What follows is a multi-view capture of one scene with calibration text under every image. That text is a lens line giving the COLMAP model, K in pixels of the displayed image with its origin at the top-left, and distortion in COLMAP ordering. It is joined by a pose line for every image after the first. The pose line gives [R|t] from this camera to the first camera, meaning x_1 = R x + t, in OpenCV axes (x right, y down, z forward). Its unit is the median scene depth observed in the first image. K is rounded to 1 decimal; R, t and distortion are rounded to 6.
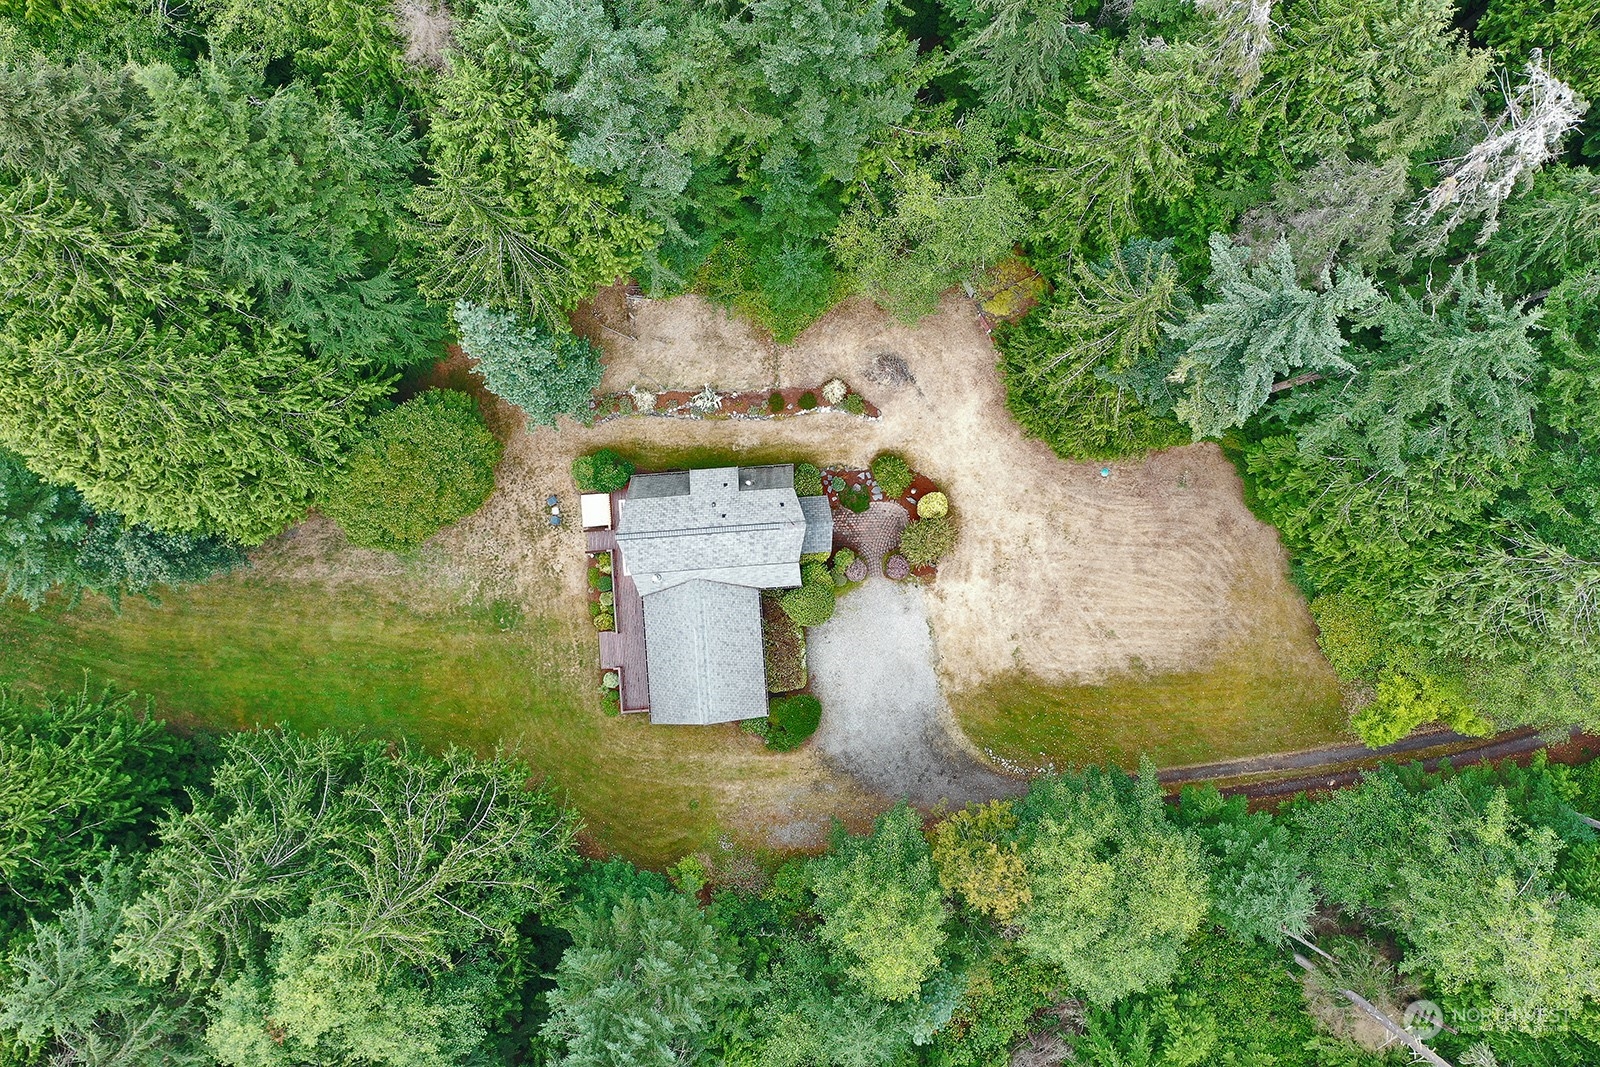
lens RADIAL K [[1292.4, 0, 800.6], [0, 1292.4, 532.4], [0, 0, 1]] dist [0.012122, 0.009367]
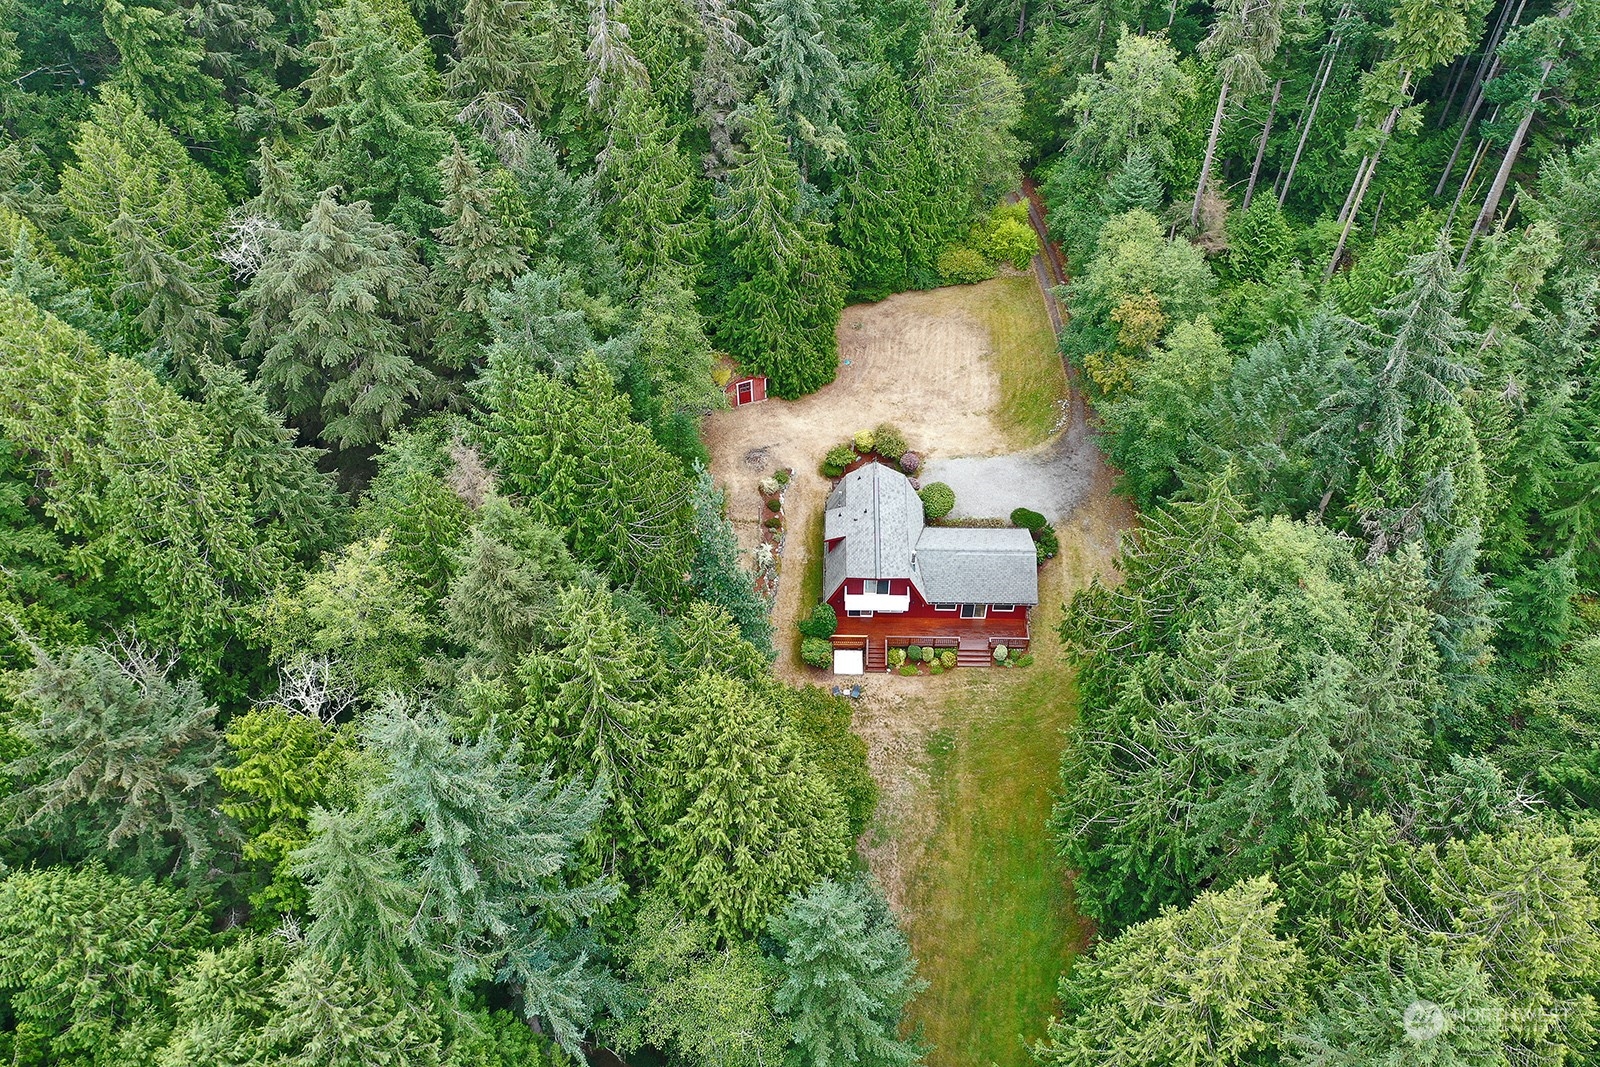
lens RADIAL K [[1292.4, 0, 801.0], [0, 1292.4, 533.9], [0, 0, 1]] dist [0.012122, 0.009367]
pose [[0.091789, -0.753355, 0.651177, -0.818757], [0.995755, 0.064920, -0.065254, 0.007330], [0.006886, 0.654402, 0.756116, 0.071887]]
